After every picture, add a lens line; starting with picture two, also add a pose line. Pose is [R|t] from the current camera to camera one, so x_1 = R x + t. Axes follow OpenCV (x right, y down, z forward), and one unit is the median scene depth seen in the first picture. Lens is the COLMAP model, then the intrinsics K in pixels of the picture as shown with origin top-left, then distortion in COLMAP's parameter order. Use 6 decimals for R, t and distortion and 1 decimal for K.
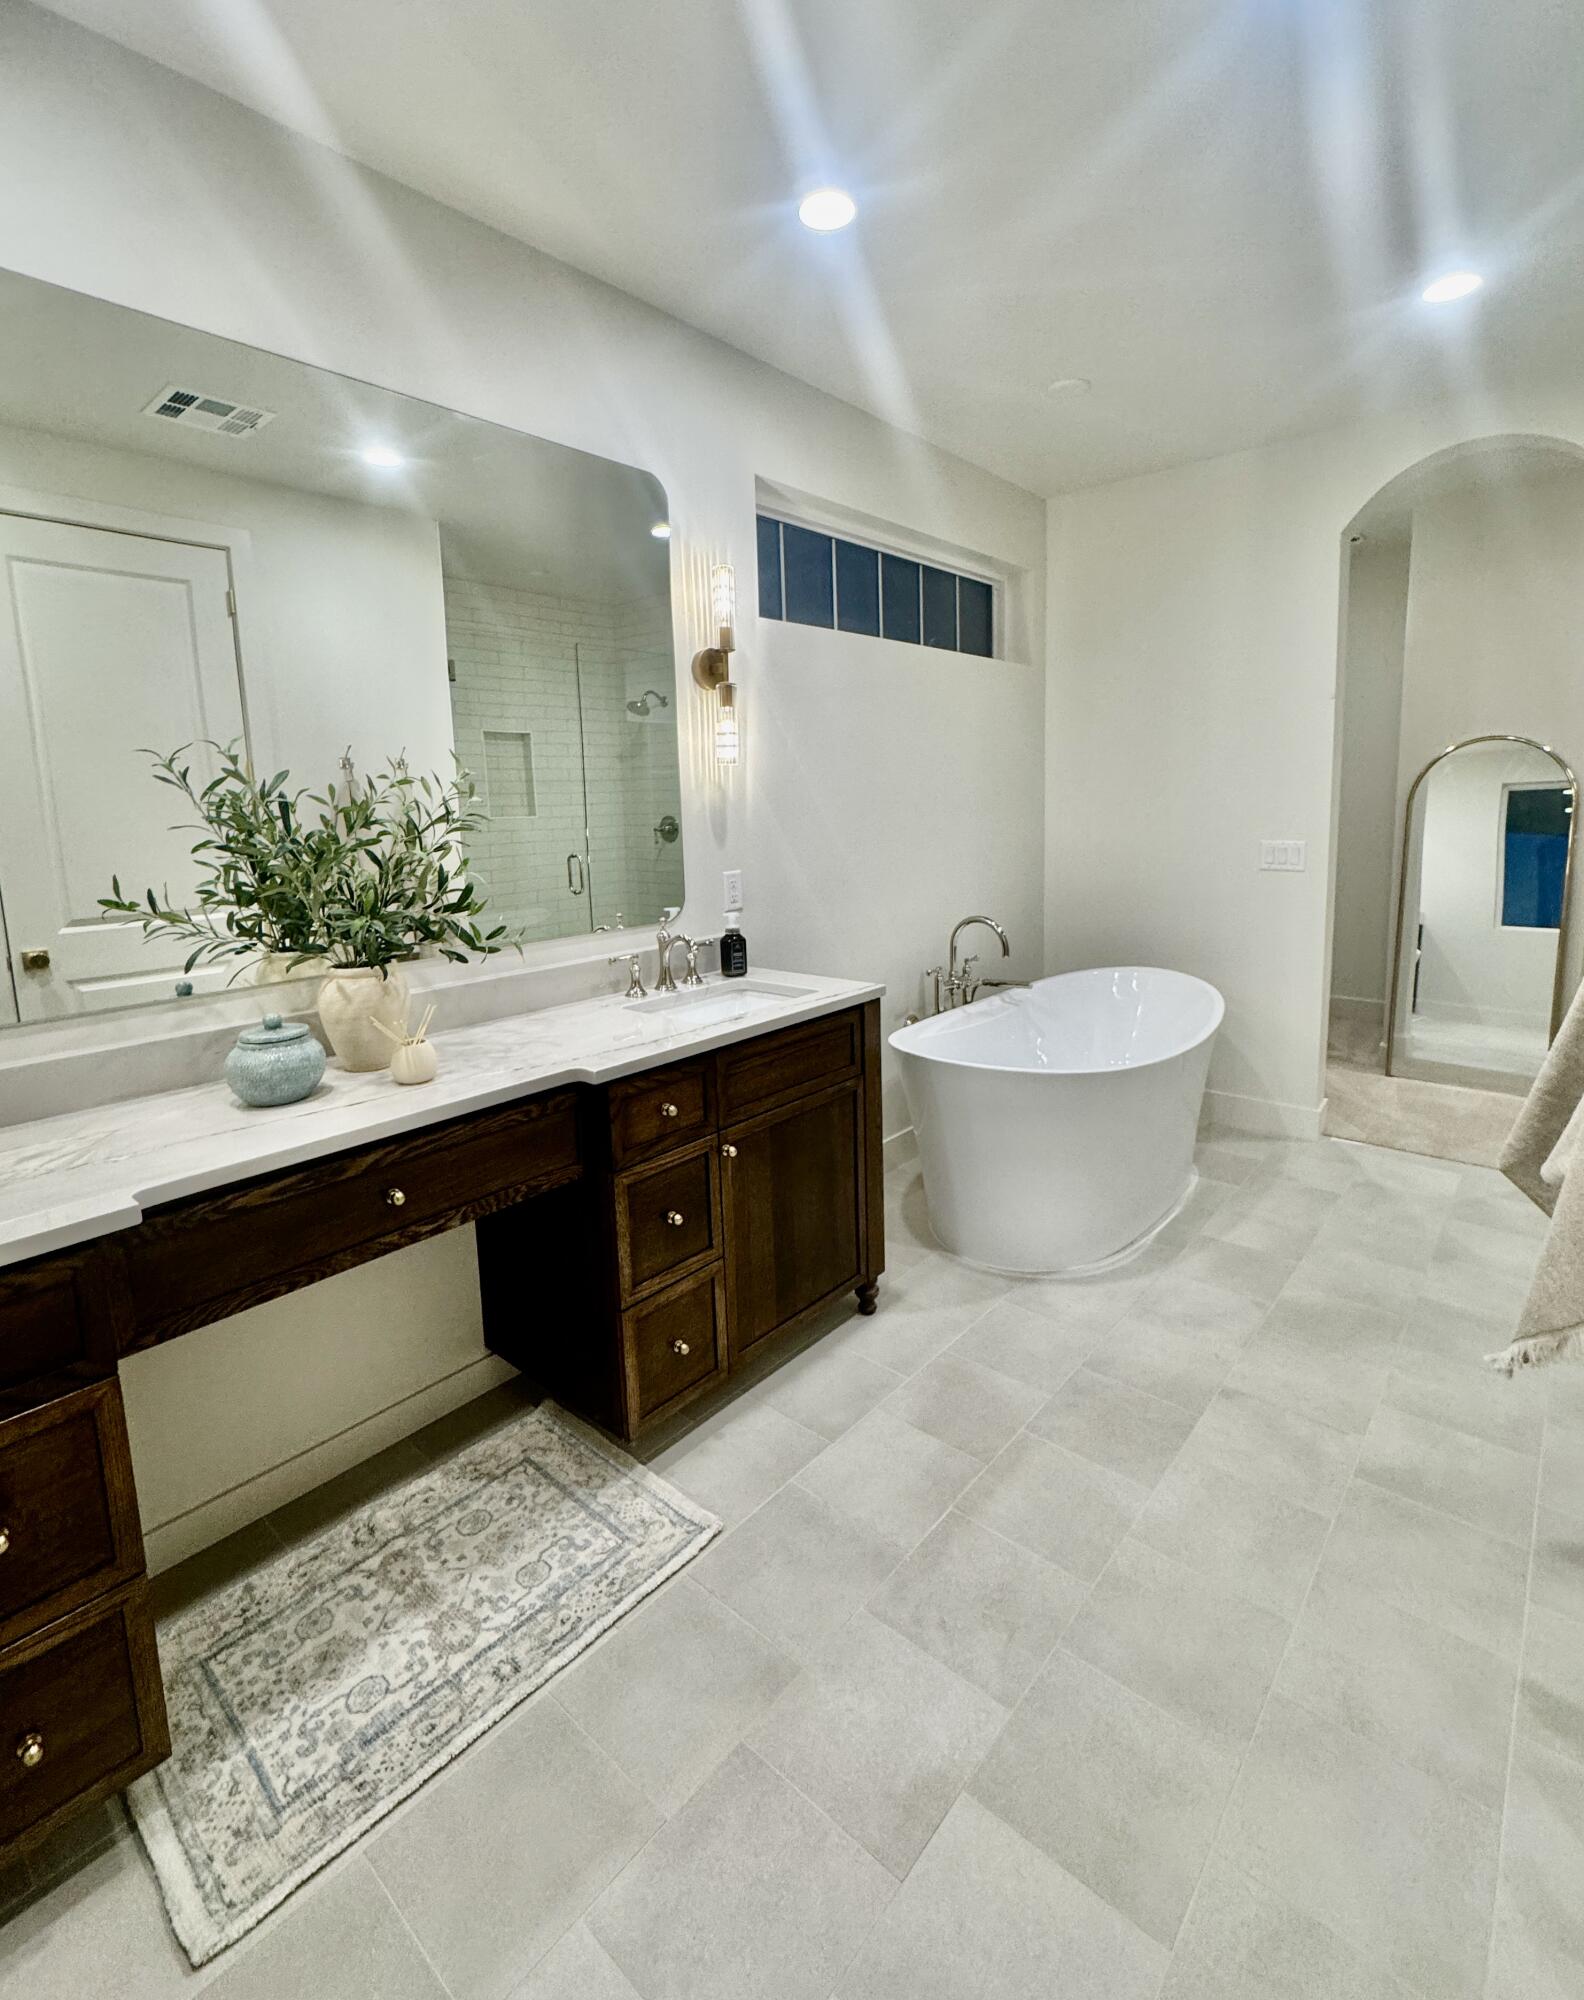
lens RADIAL K [[934.9, 0, 793.8], [0, 934.9, 930.3], [0, 0, 1]] dist [0.001270, 0.000492]
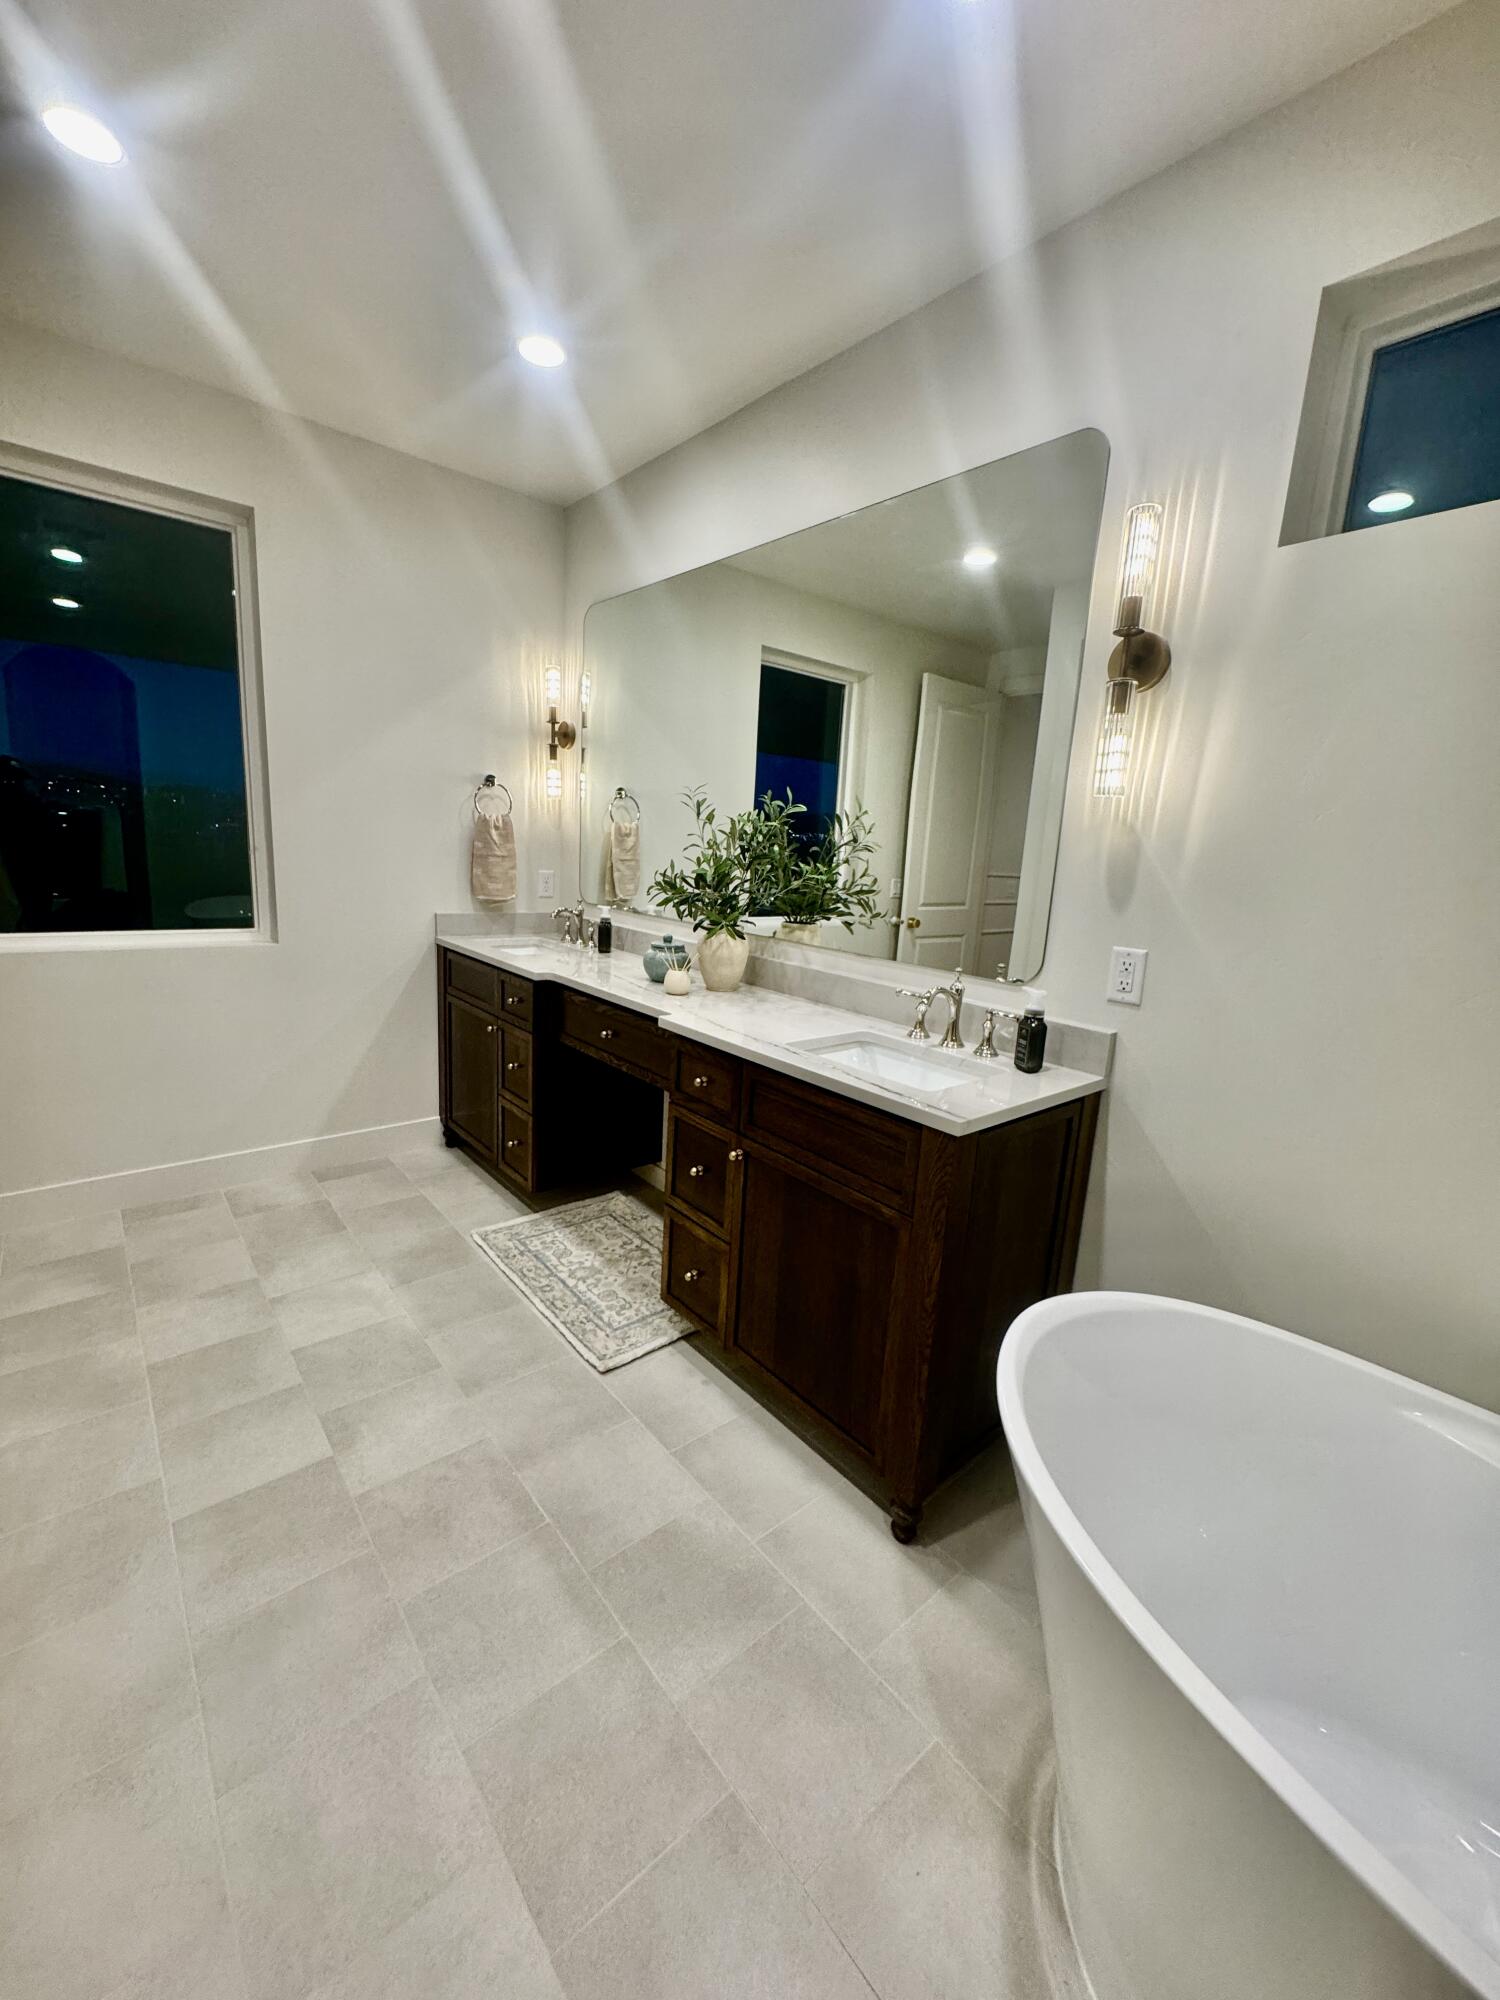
lens RADIAL K [[796.8, 0, 750.0], [0, 796.8, 1000.0], [0, 0, 1]] dist [-0.002181, -0.000195]
pose [[-0.153411, 0.208690, -0.965874, 0.858542], [-0.194135, 0.952031, 0.236534, -0.170079], [0.968905, 0.223797, -0.105538, 1.185793]]
